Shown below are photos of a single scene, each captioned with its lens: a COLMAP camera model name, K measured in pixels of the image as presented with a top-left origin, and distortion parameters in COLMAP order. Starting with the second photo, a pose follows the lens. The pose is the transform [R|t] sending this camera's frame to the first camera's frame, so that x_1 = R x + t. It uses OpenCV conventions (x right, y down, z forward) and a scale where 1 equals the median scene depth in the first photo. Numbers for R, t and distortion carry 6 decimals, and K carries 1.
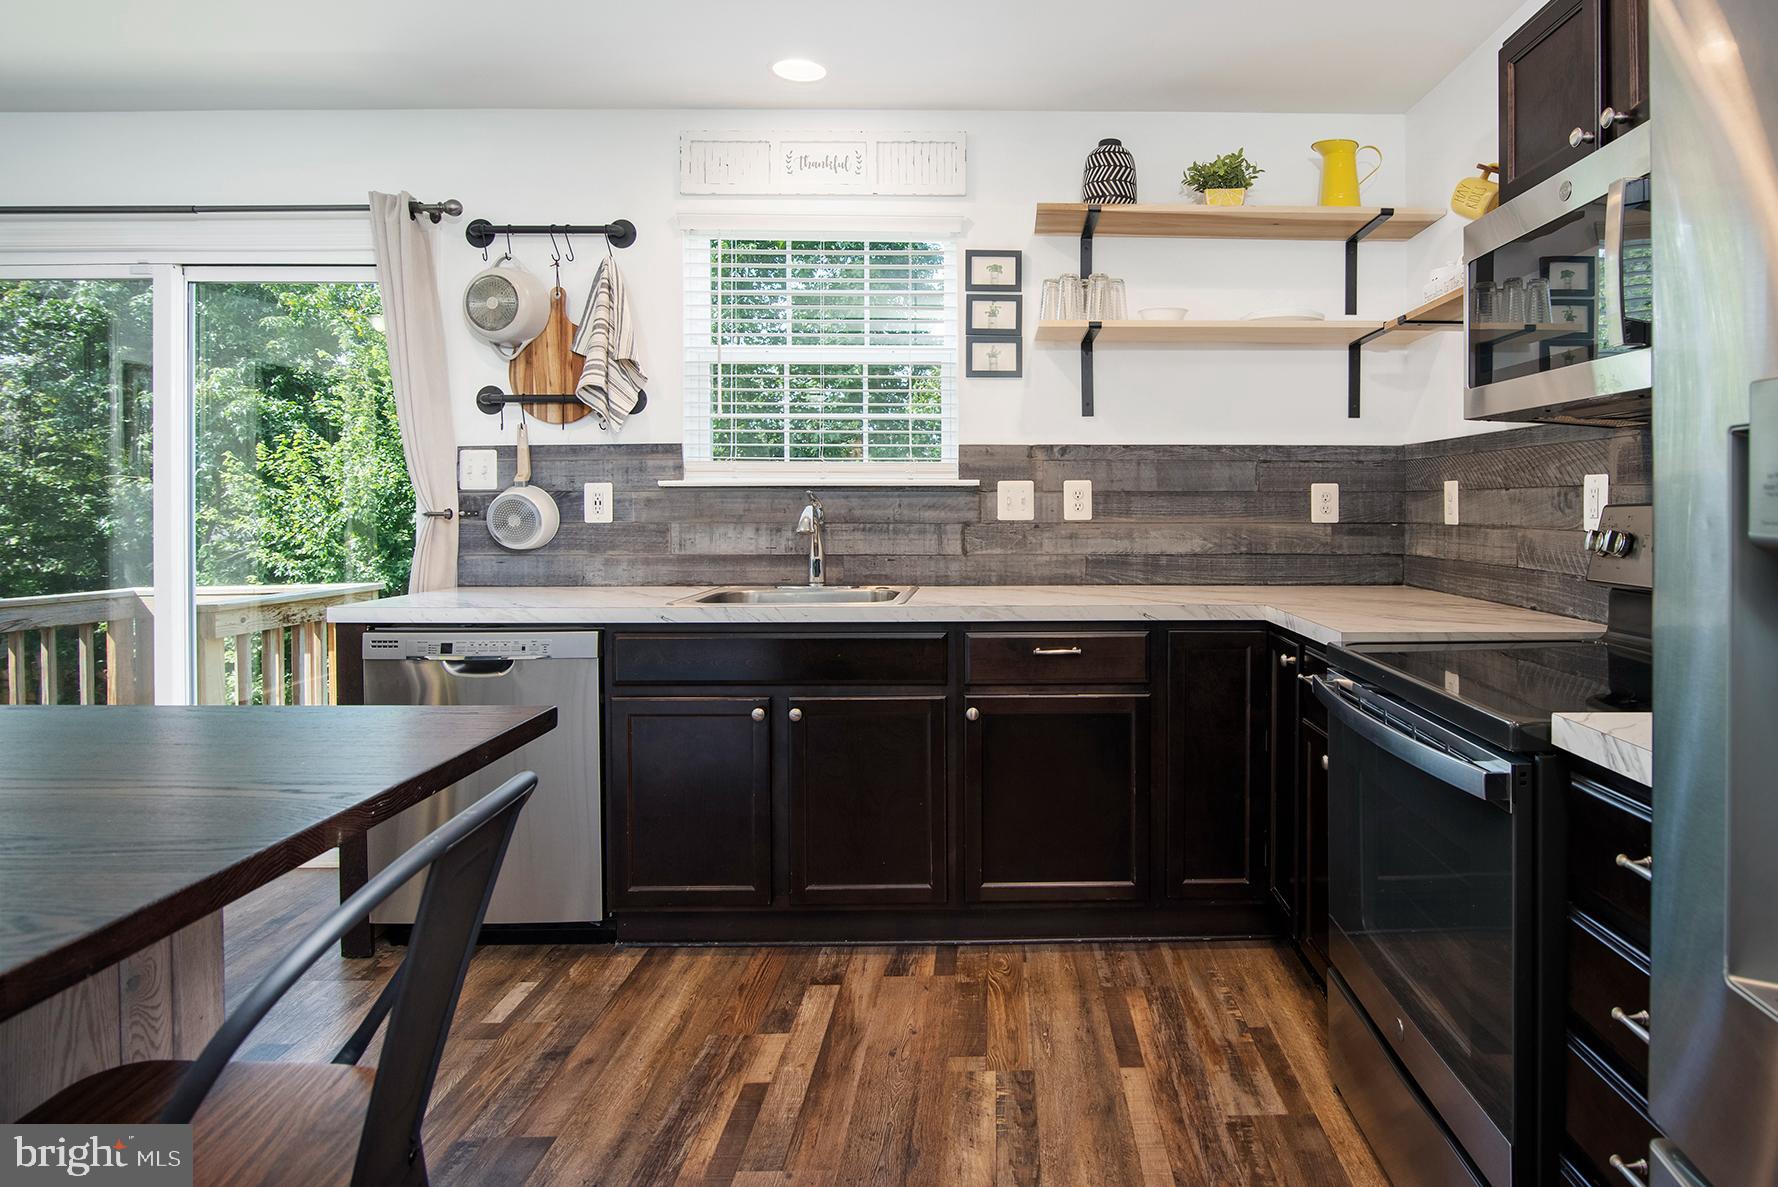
lens RADIAL K [[1007.1, 0, 1025.6], [0, 1007.1, 505.3], [0, 0, 1]] dist [-0.017818, -0.000554]
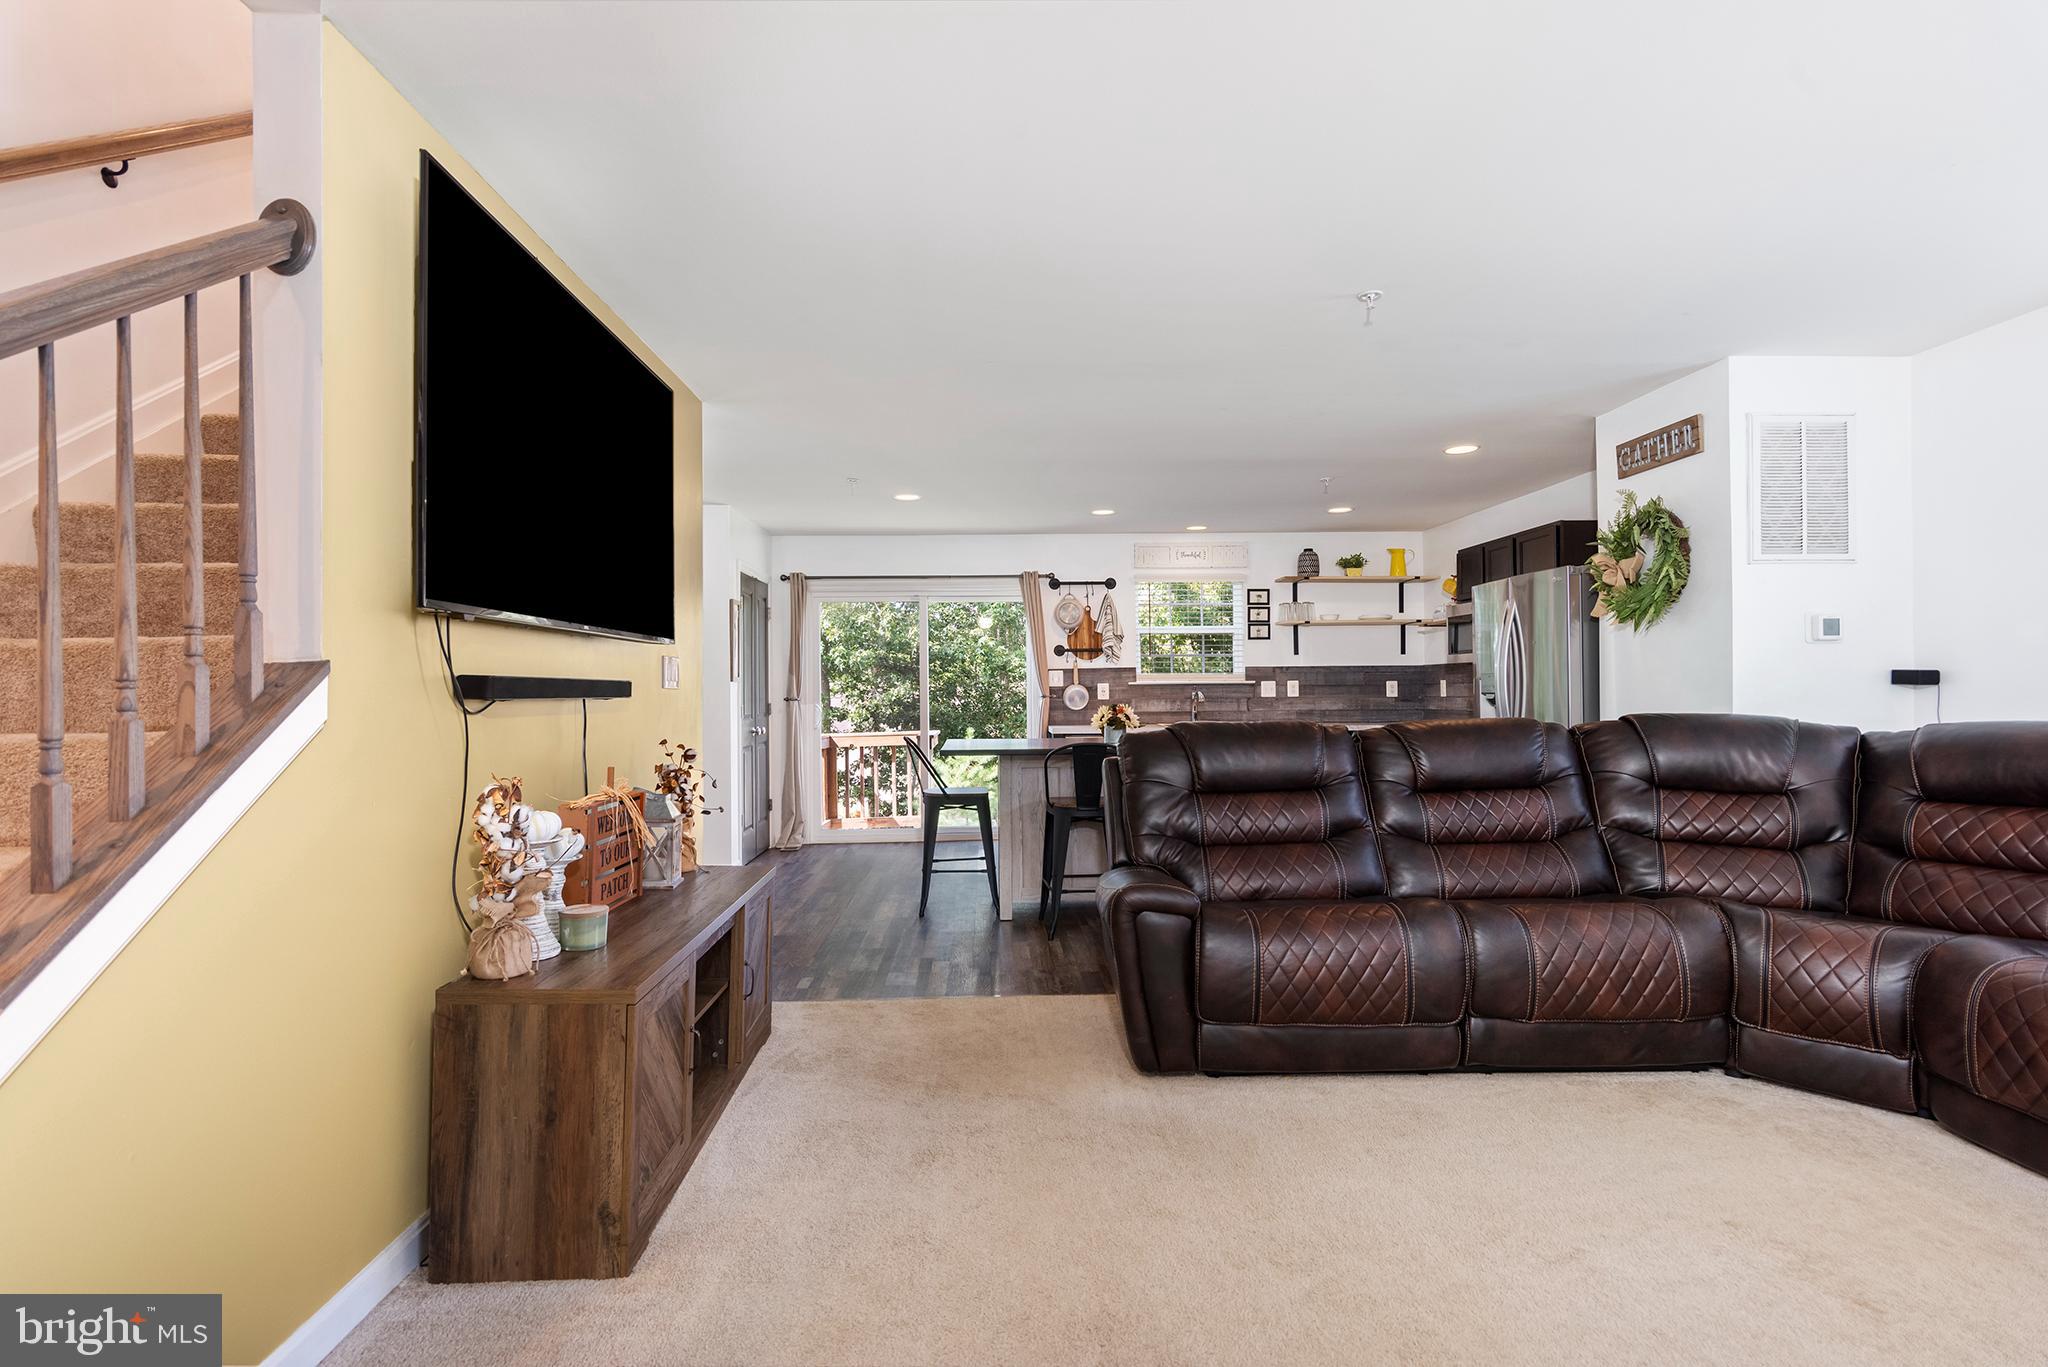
lens RADIAL K [[996.3, 0, 1024.0], [0, 996.3, 687.2], [0, 0, 1]] dist [0.002802, 0.000272]
pose [[0.999946, -0.008563, 0.005928, -0.637261], [0.008605, 0.999938, -0.007002, 0.002781], [-0.005868, 0.007053, 0.999958, -1.483658]]
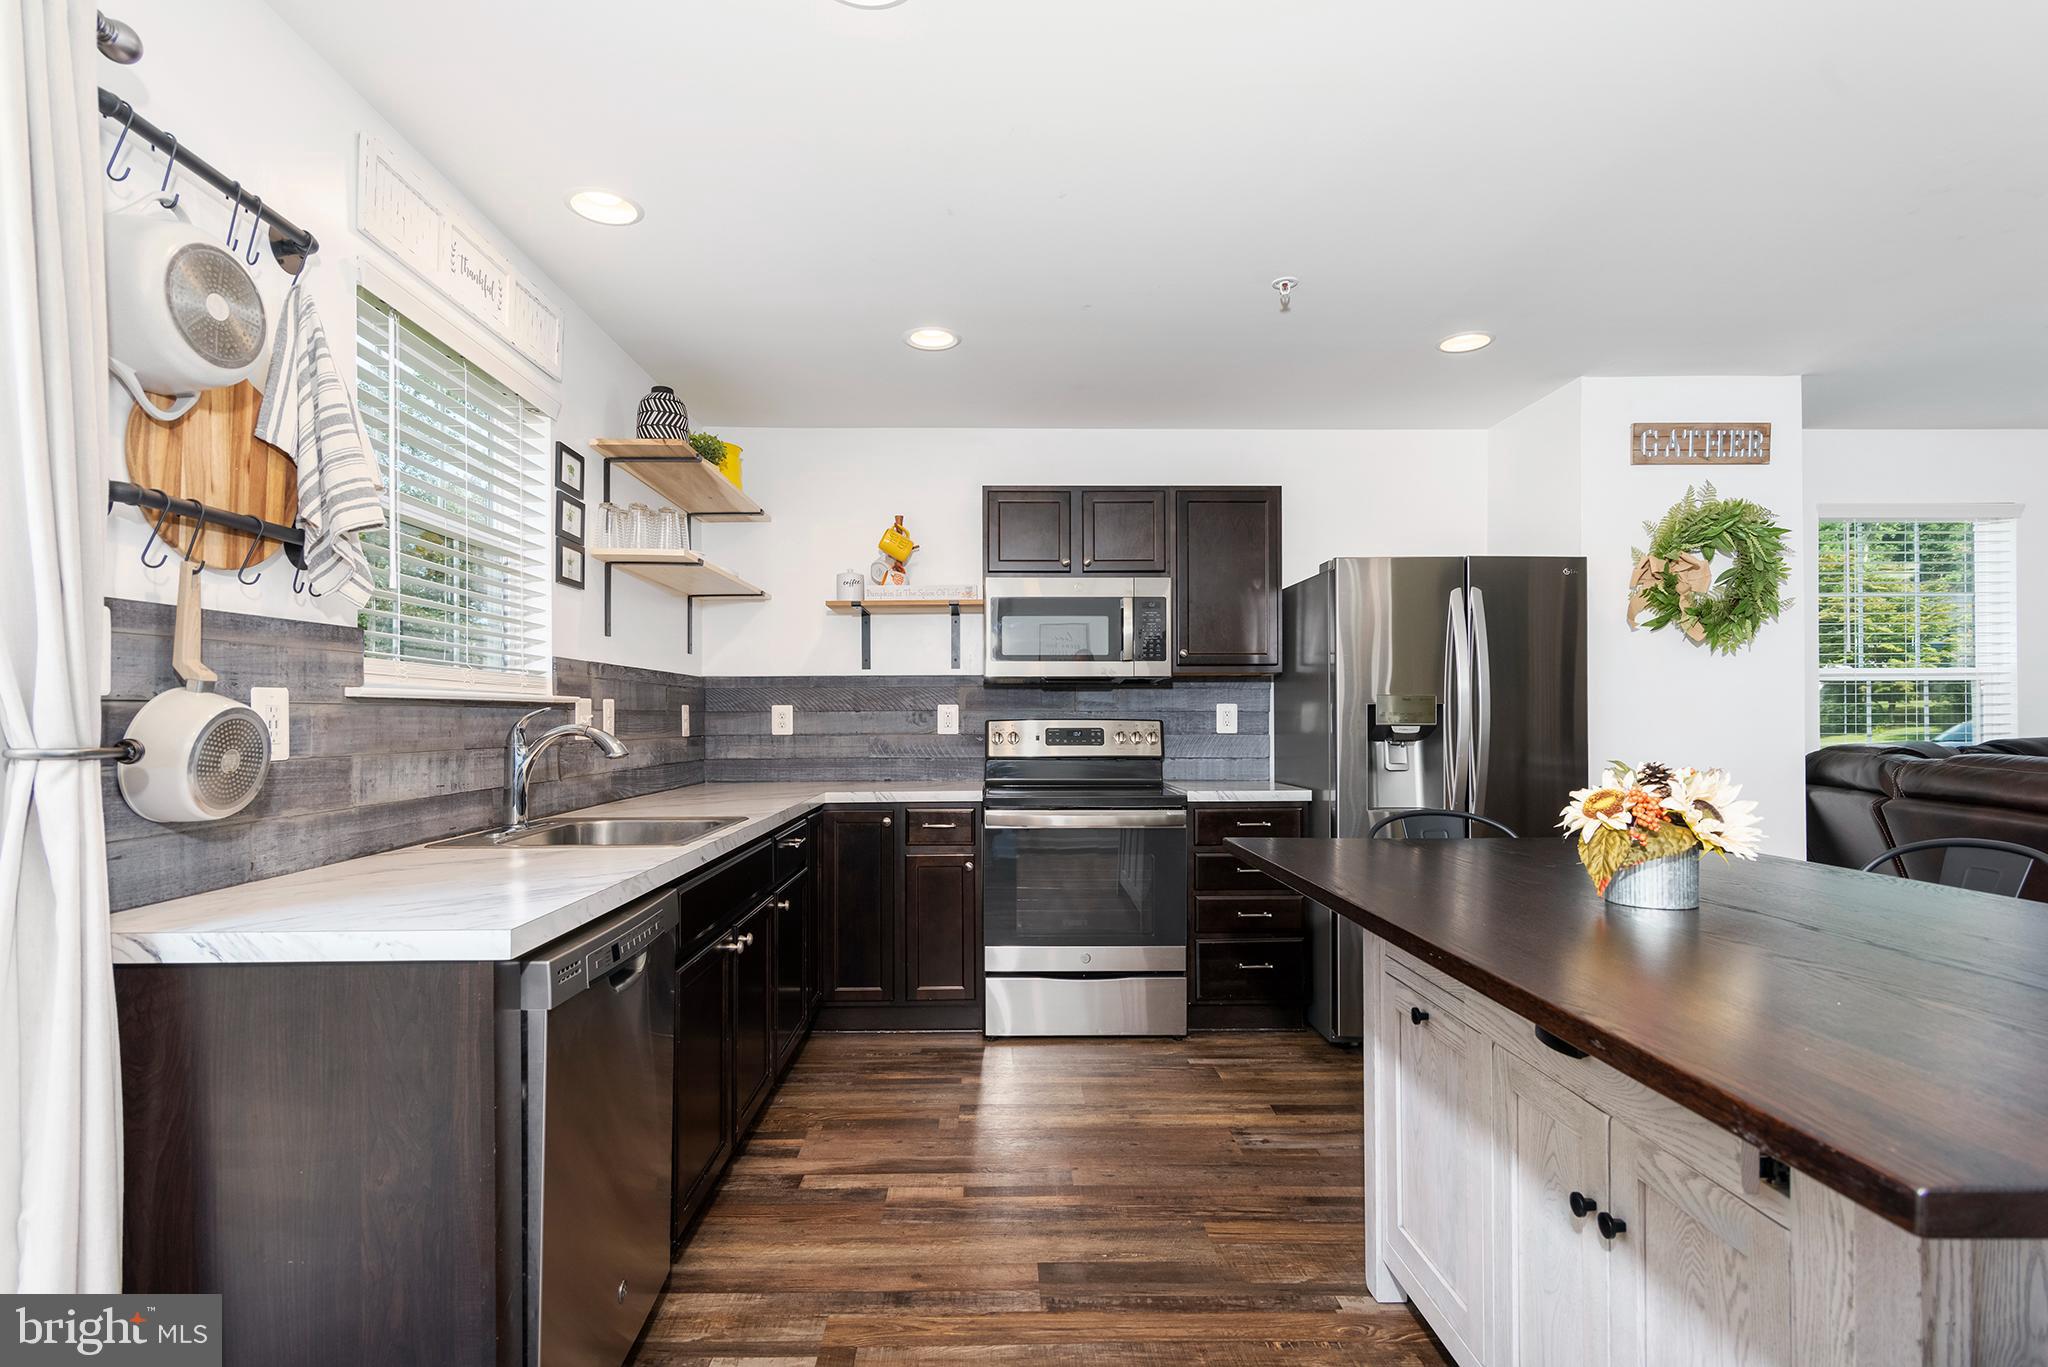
lens RADIAL K [[1010.5, 0, 1009.0], [0, 1010.5, 713.6], [0, 0, 1]] dist [0.003856, -0.000092]
pose [[0.014997, 0.003920, 0.999880, -0.968034], [0.006941, 0.999968, -0.004024, -0.003263], [-0.999863, 0.007000, 0.014969, 0.589729]]
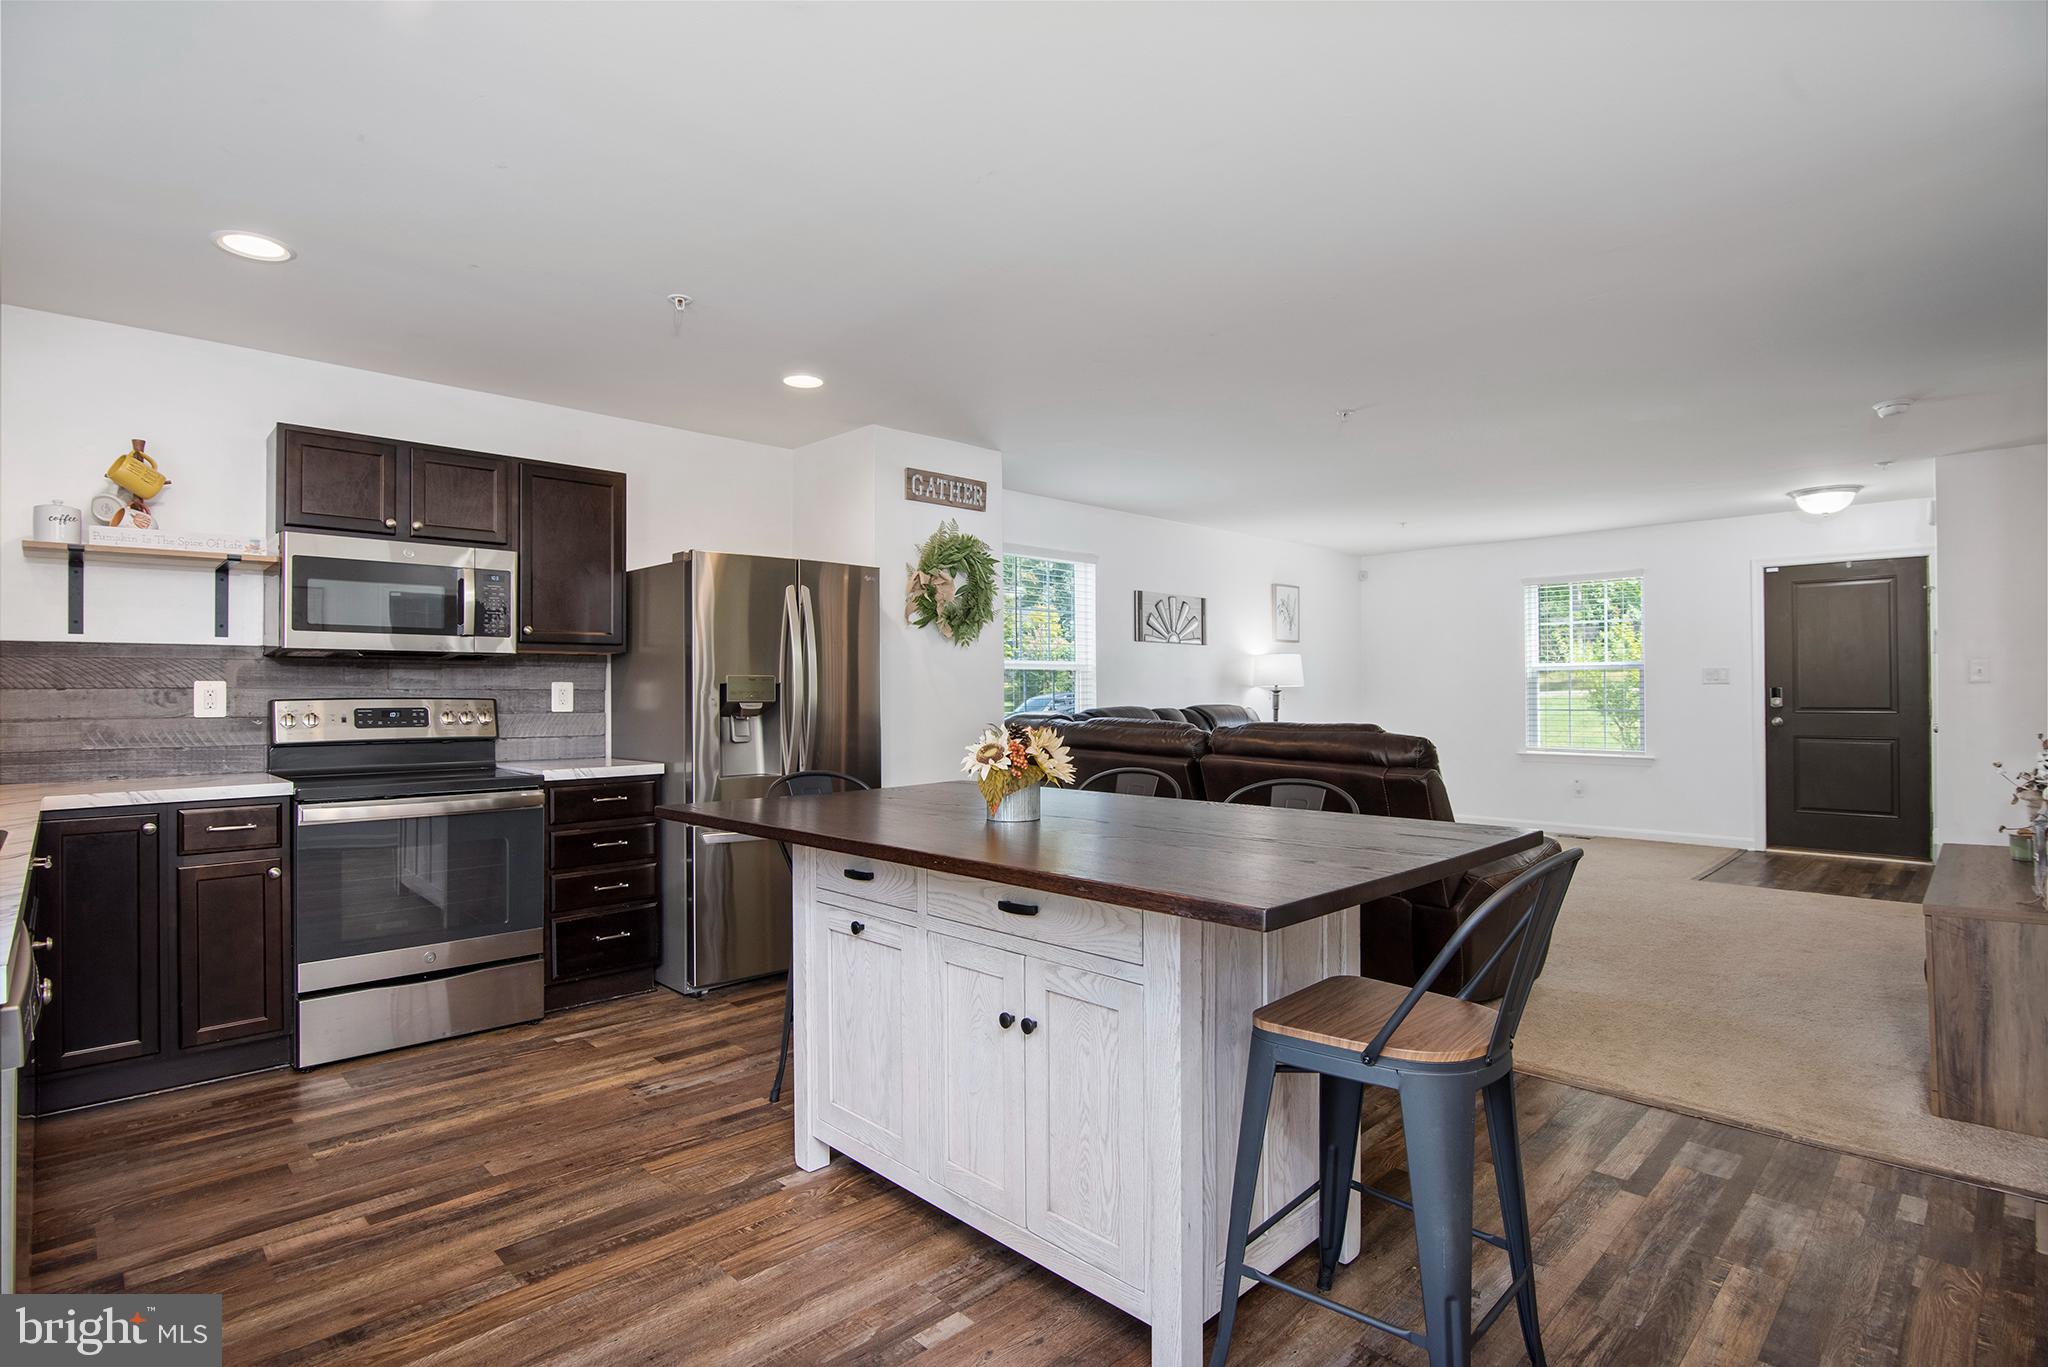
lens RADIAL K [[1006.4, 0, 1024.0], [0, 1006.4, 683.5], [0, 0, 1]] dist [-0.023714, 0.000399]
pose [[-0.677549, 0.011140, 0.735393, -1.009402], [0.008750, 0.999937, -0.007086, -0.003261], [-0.735425, 0.001634, -0.677604, 0.772341]]
